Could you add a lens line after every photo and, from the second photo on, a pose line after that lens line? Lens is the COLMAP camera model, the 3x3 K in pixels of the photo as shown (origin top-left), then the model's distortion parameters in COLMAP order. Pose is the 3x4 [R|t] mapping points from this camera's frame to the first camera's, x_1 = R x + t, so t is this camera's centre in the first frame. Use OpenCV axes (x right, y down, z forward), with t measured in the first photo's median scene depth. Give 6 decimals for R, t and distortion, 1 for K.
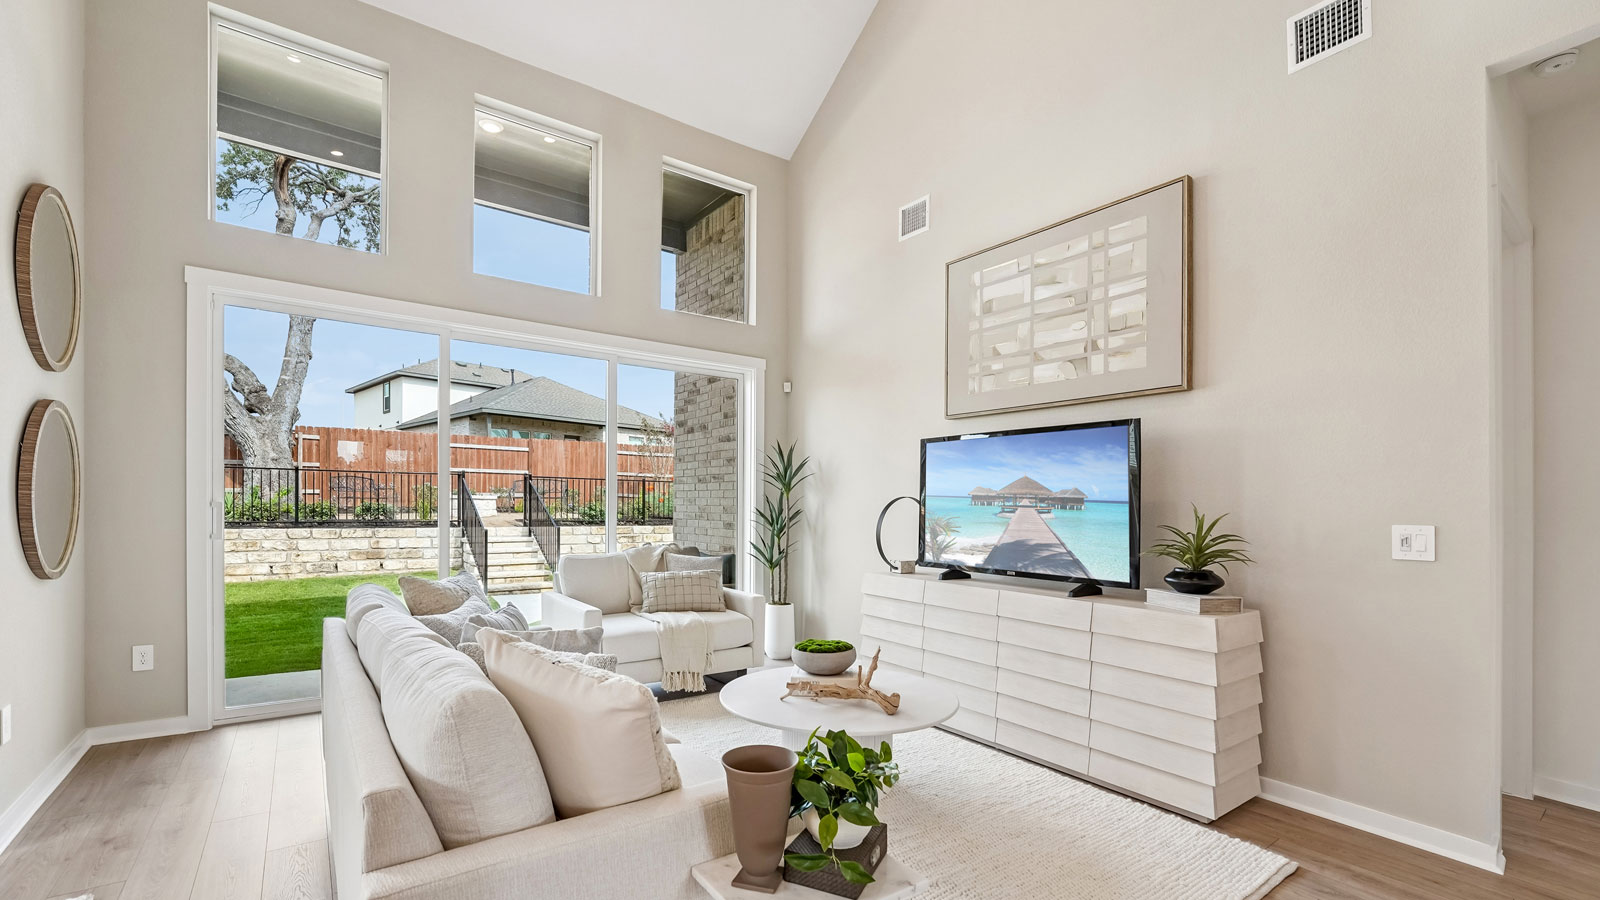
lens RADIAL K [[688.7, 0, 818.4], [0, 688.7, 482.0], [0, 0, 1]] dist [-0.013681, 0.001700]
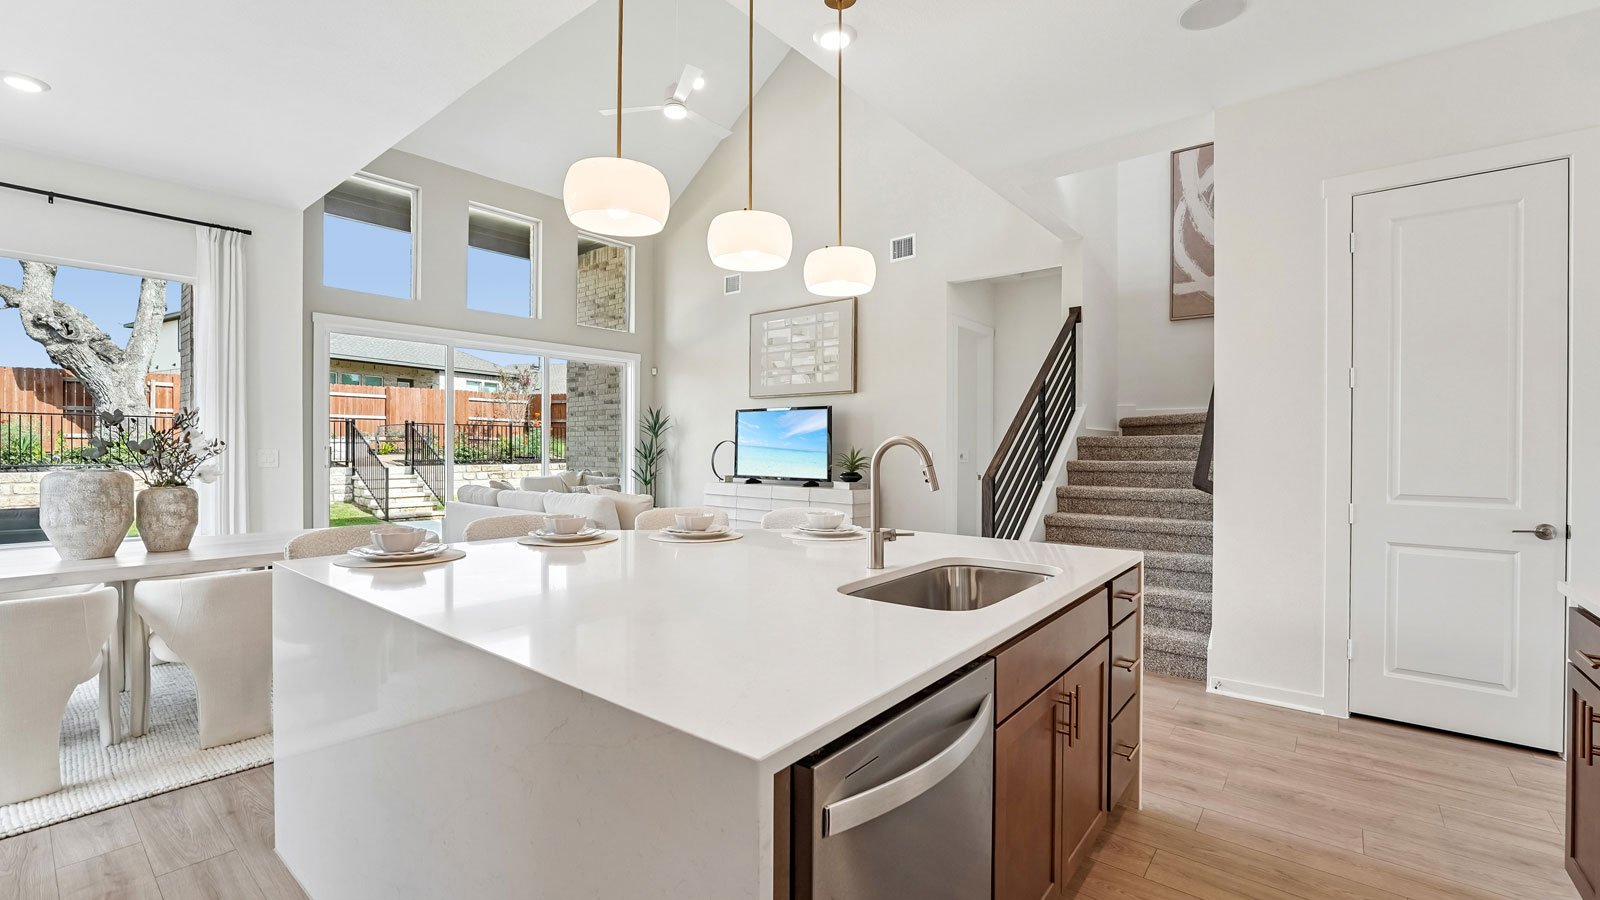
lens RADIAL K [[688.7, 0, 798.2], [0, 688.7, 419.2], [0, 0, 1]] dist [-0.013681, 0.001700]
pose [[0.975436, 0.000429, 0.220285, -0.063413], [0.000474, 0.999992, -0.004047, -0.018836], [-0.220285, 0.004051, 0.975427, -0.554003]]
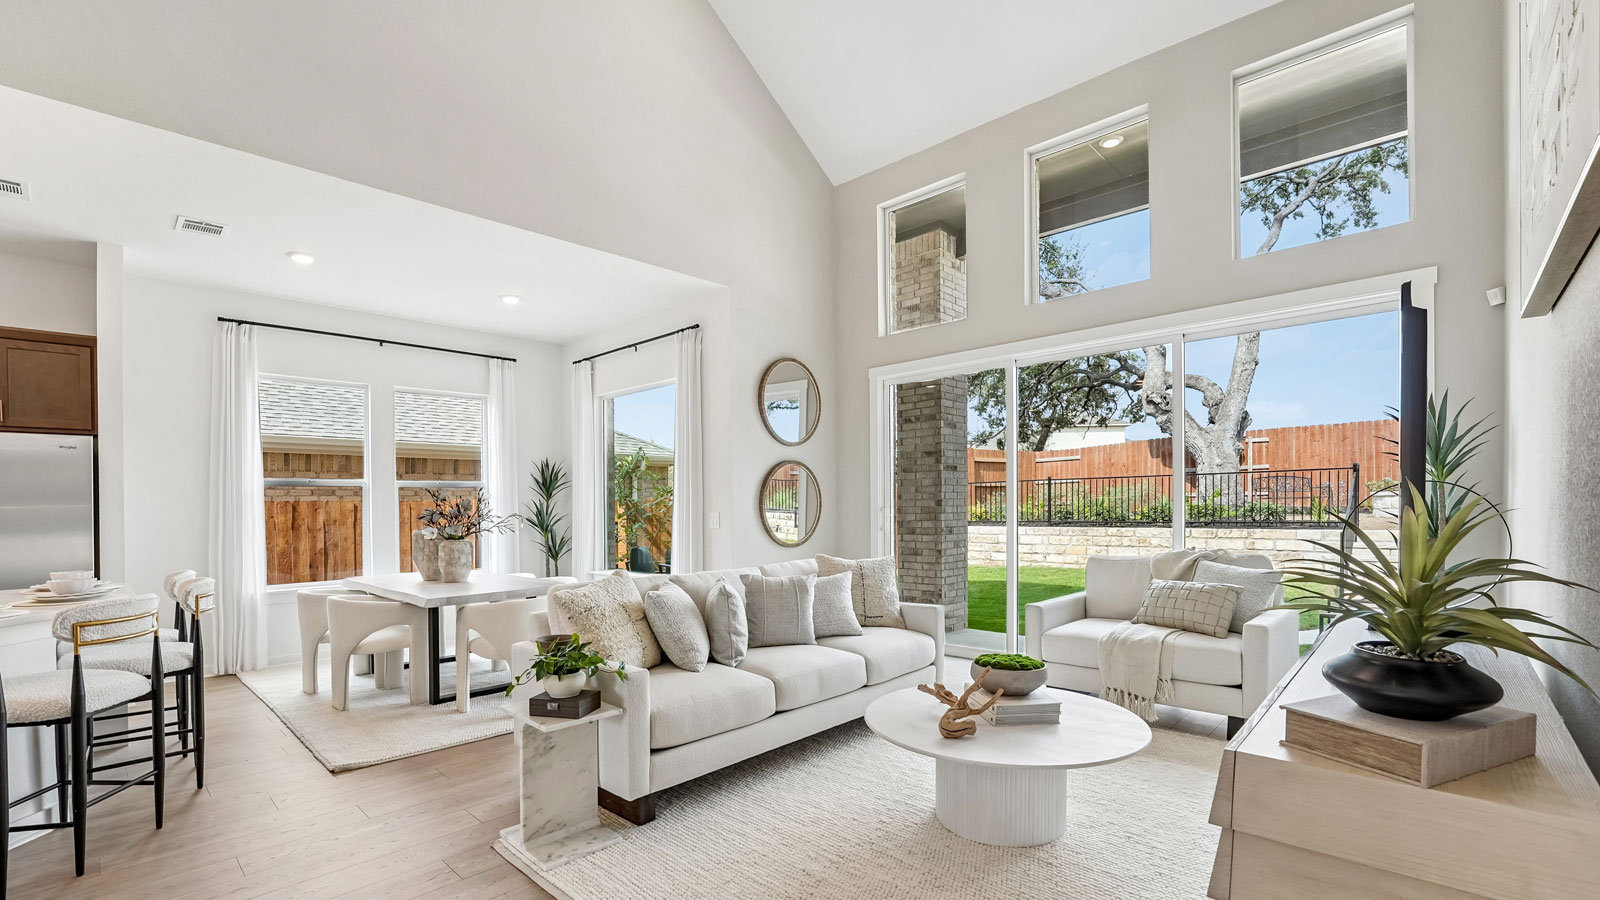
lens RADIAL K [[688.7, 0, 770.6], [0, 688.7, 506.5], [0, 0, 1]] dist [-0.013681, 0.001700]
pose [[0.141833, -0.011498, -0.989824, 0.421028], [0.045170, 0.998966, -0.005132, 0.014738], [0.988859, -0.043982, 0.142206, 0.292173]]
